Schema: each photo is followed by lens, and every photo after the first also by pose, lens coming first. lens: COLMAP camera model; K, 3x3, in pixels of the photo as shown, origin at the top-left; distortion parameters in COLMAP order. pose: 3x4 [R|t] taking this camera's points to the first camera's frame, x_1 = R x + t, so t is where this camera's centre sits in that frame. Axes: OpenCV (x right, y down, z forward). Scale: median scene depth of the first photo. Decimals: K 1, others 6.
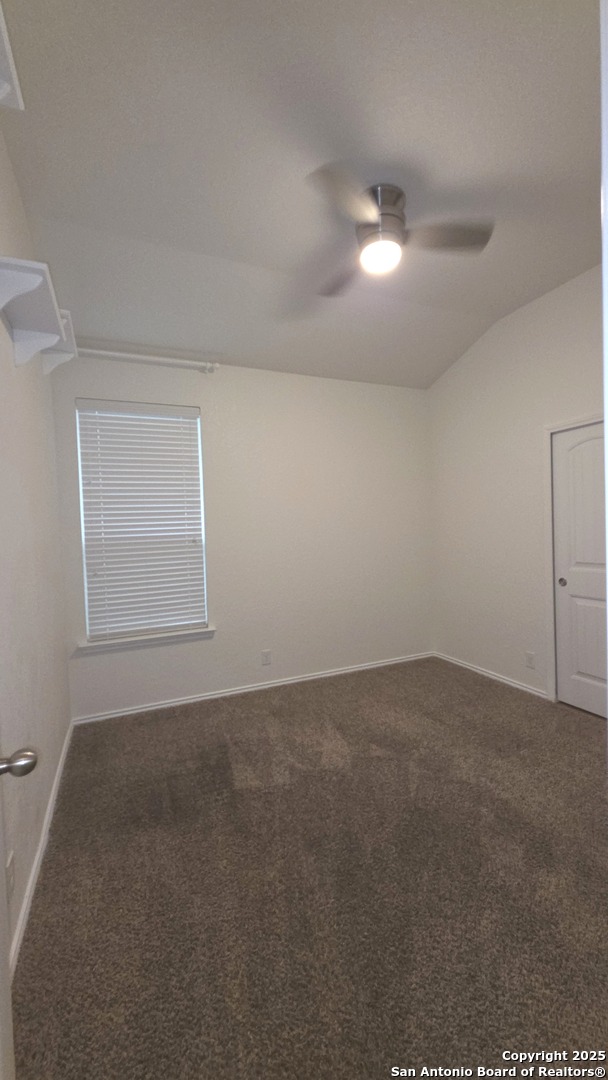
lens RADIAL K [[428.7, 0, 307.3], [0, 428.7, 539.9], [0, 0, 1]] dist [0.001837, 0.000445]
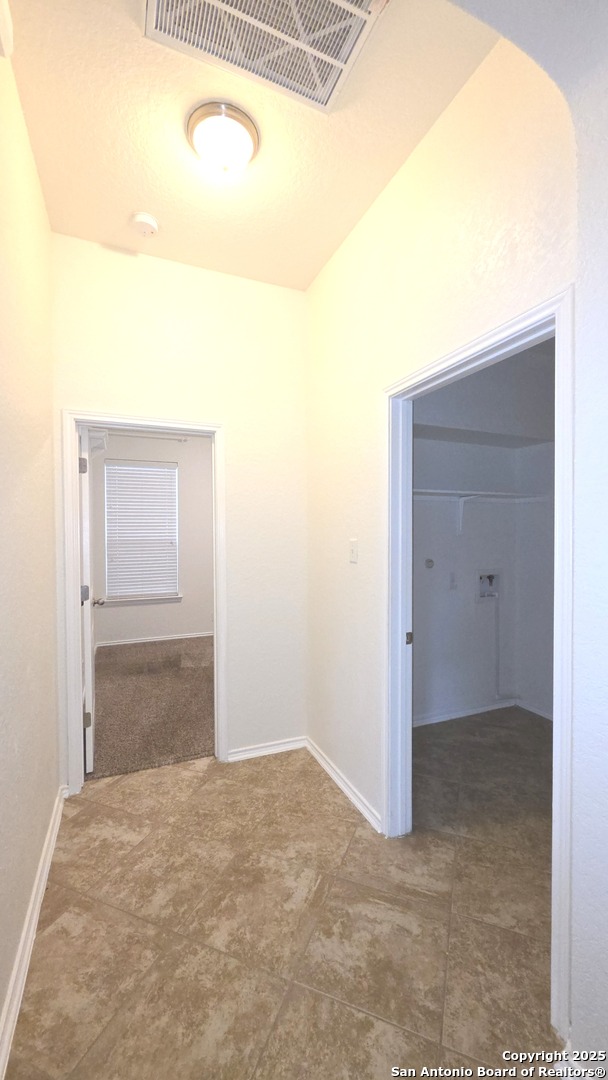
lens RADIAL K [[428.7, 0, 307.3], [0, 428.7, 539.9], [0, 0, 1]] dist [0.001837, 0.000445]
pose [[0.999478, 0.030619, -0.010326, 0.280302], [-0.030721, 0.999479, -0.009925, -0.008589], [0.010017, 0.010237, 0.999897, -0.659572]]
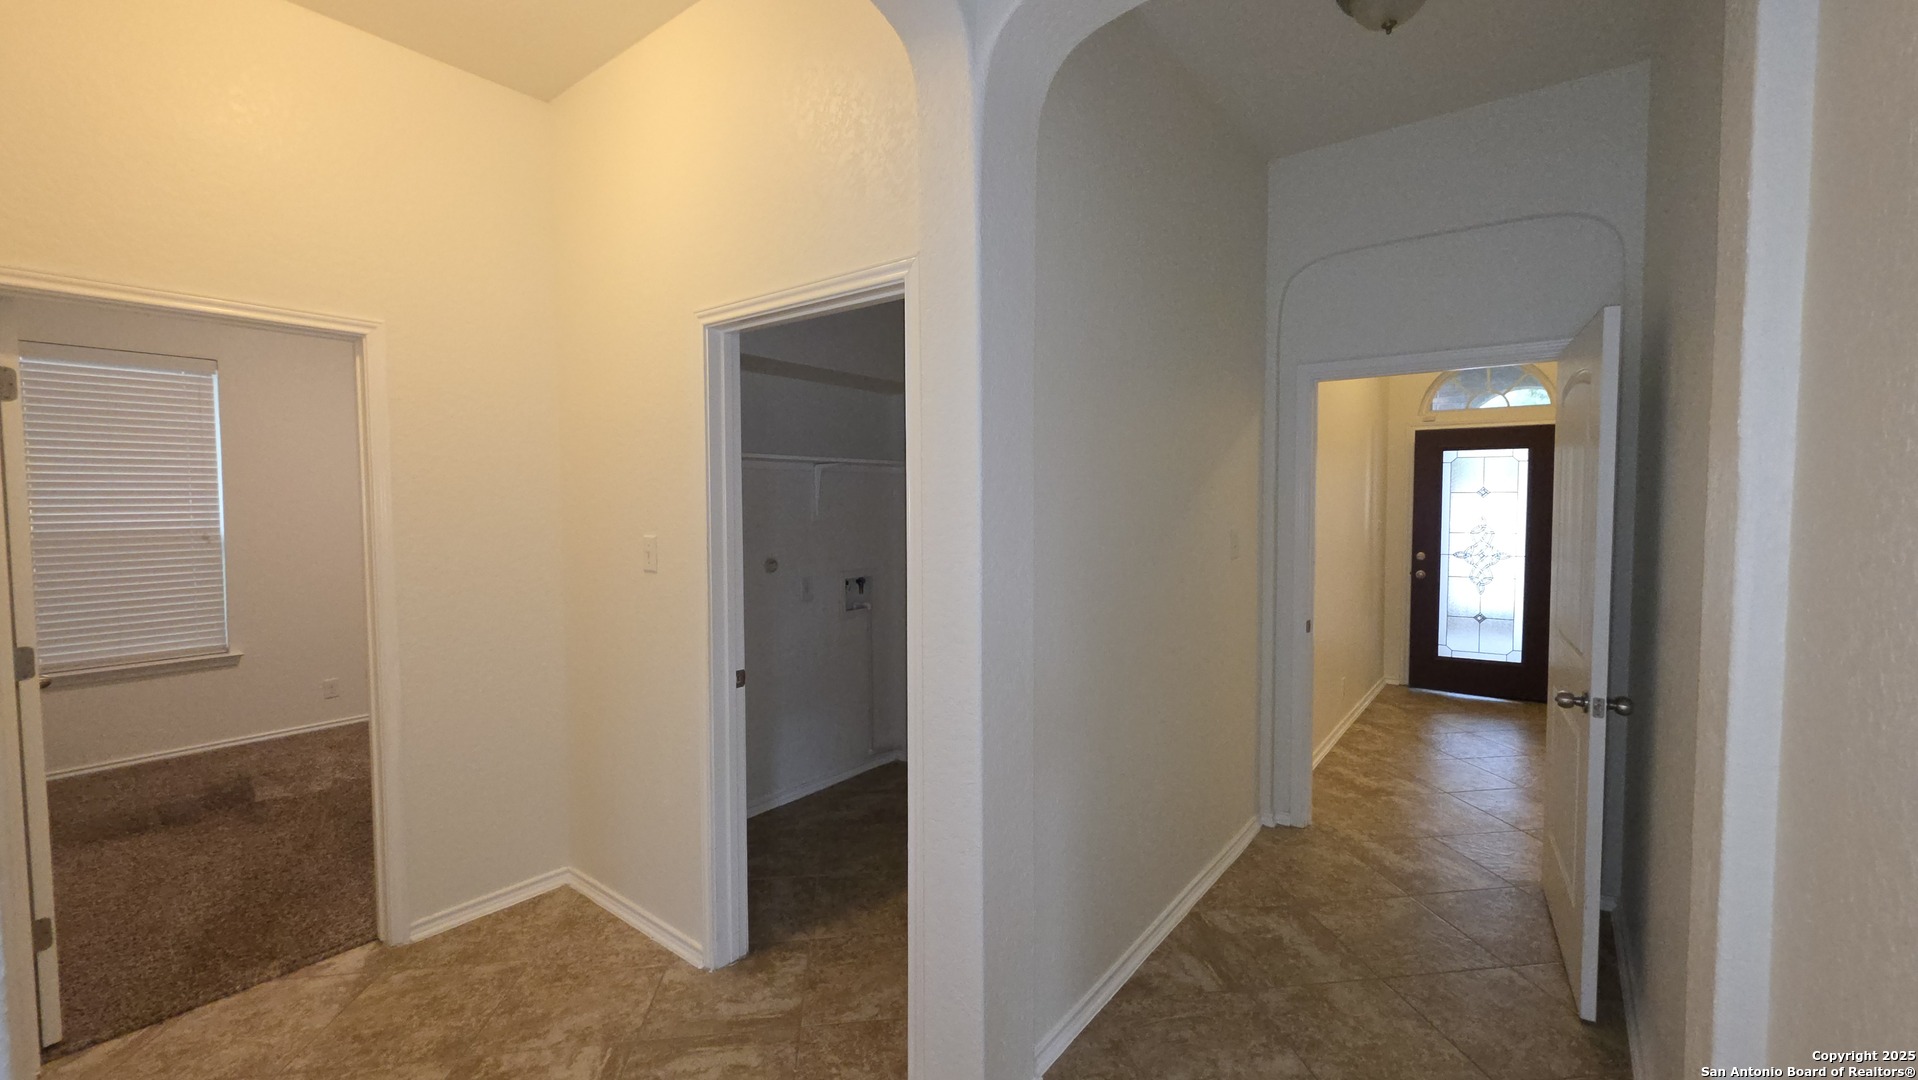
lens RADIAL K [[761.4, 0, 957.5], [0, 761.4, 535.1], [0, 0, 1]] dist [0.001837, 0.000445]
pose [[0.877499, 0.009854, 0.479477, 0.250441], [-0.013802, 0.999894, 0.004709, -0.026303], [-0.479380, -0.010749, 0.877542, -0.802147]]
